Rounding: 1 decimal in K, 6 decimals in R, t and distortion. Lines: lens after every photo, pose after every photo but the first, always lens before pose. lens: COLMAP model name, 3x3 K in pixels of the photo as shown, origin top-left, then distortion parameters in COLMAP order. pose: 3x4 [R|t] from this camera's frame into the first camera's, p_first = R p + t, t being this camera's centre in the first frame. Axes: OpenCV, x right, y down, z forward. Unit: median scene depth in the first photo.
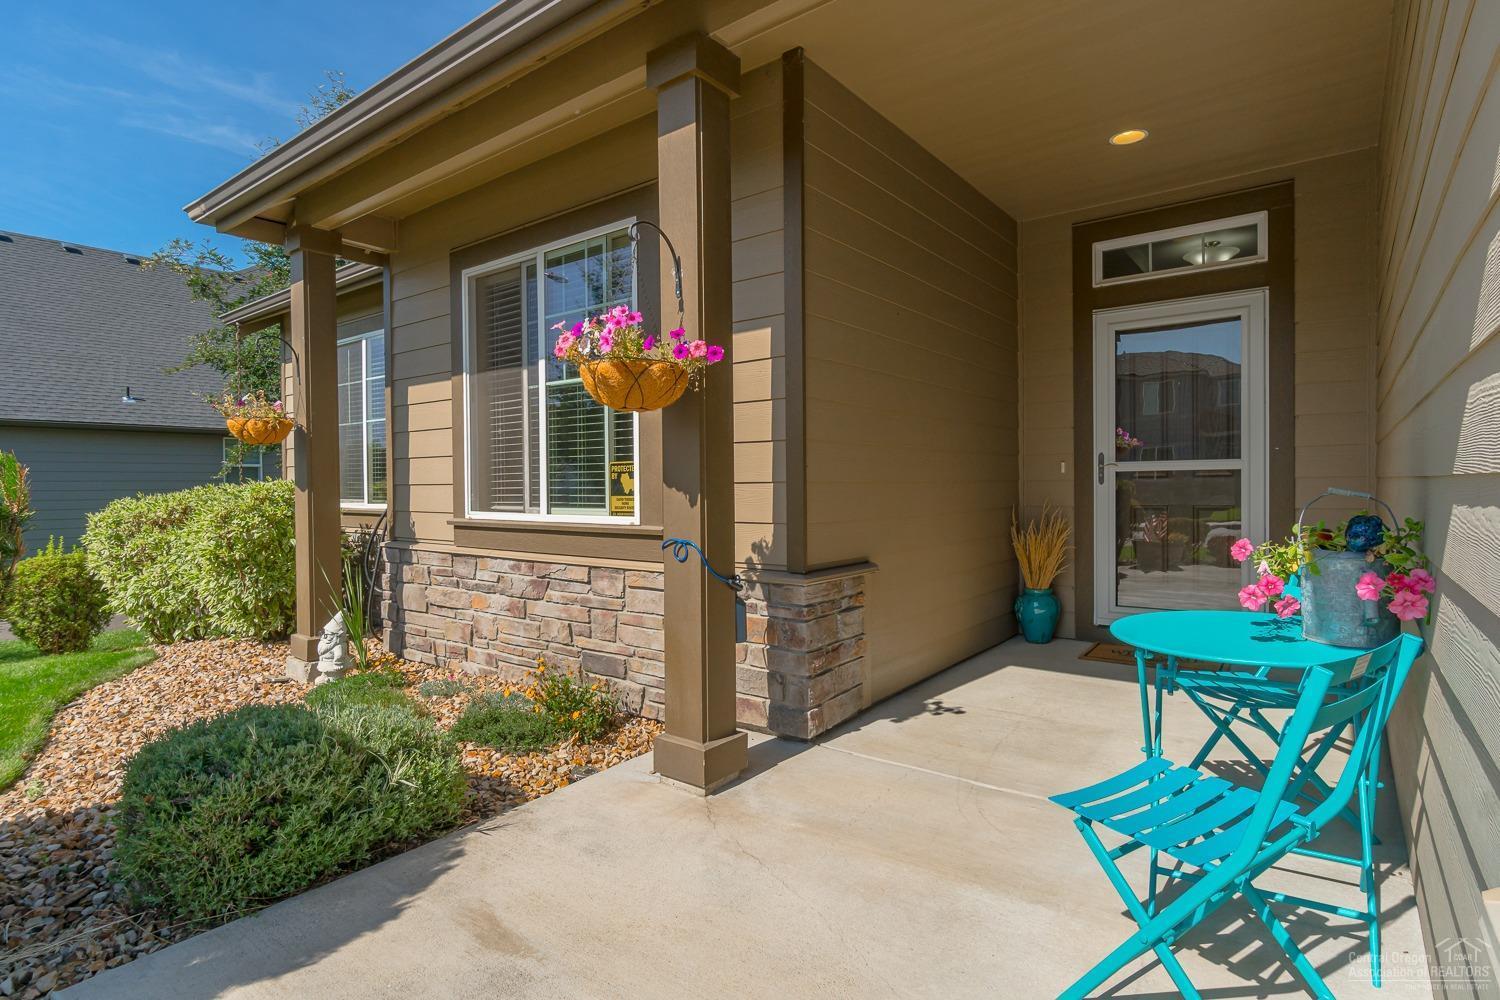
lens RADIAL K [[764.7, 0, 750.0], [0, 764.7, 500.0], [0, 0, 1]] dist [-0.000279, -0.000034]
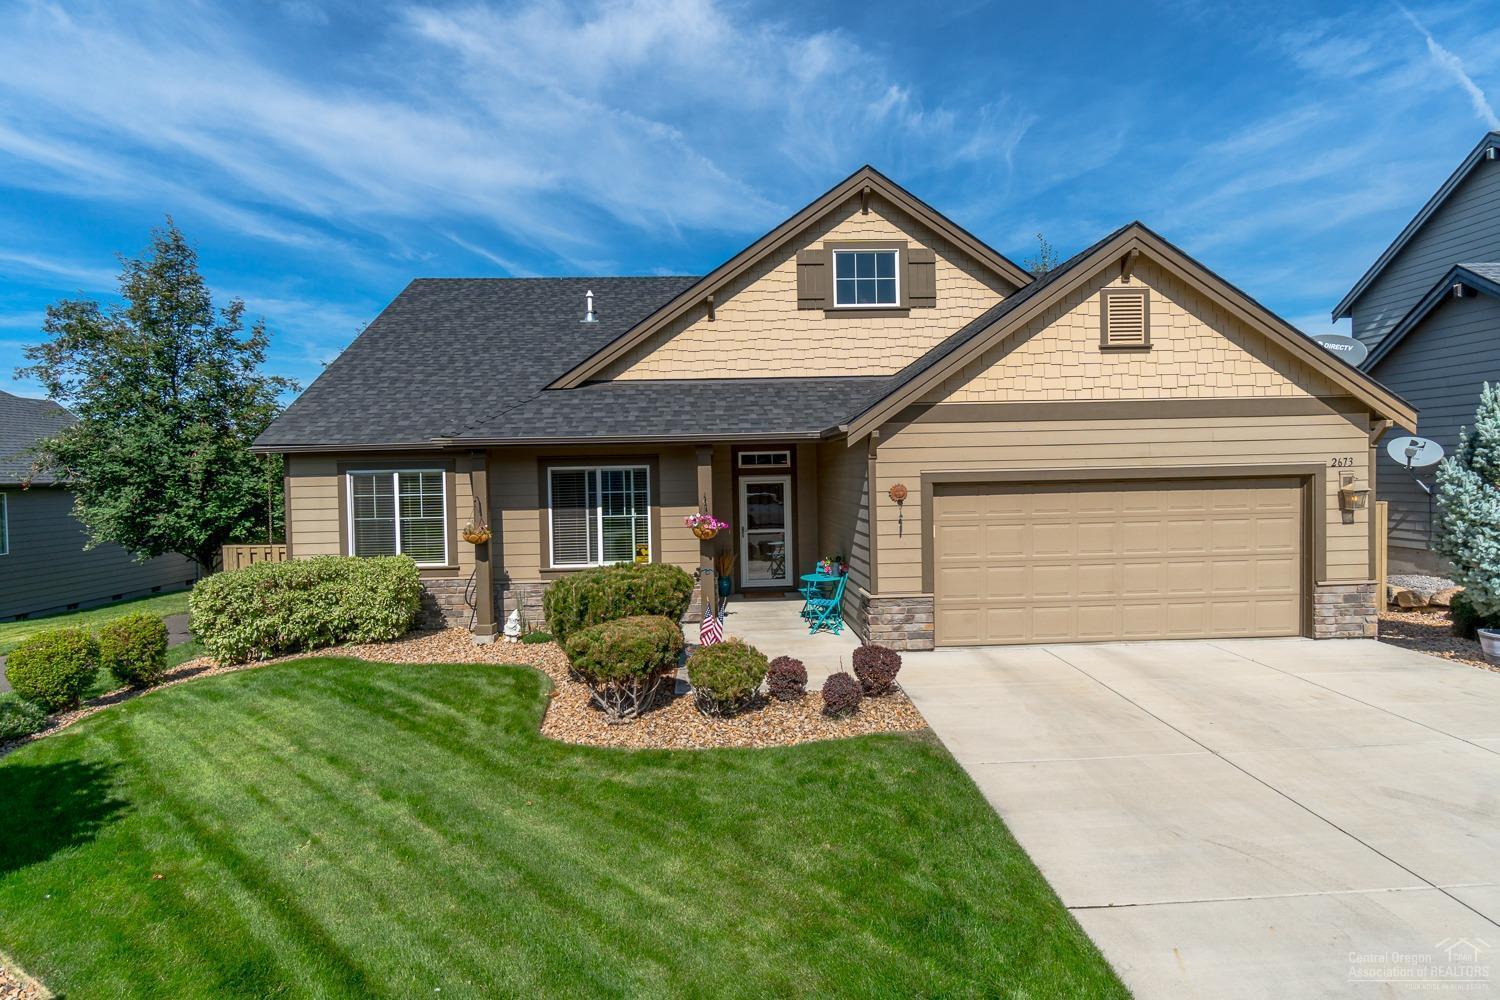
lens RADIAL K [[827.3, 0, 750.0], [0, 827.3, 500.0], [0, 0, 1]] dist [-0.003129, -0.000737]
pose [[0.760069, -0.027571, 0.649258, -1.683297], [0.025751, 0.999593, 0.012302, -0.219962], [-0.649332, 0.007369, 0.760469, -1.503574]]
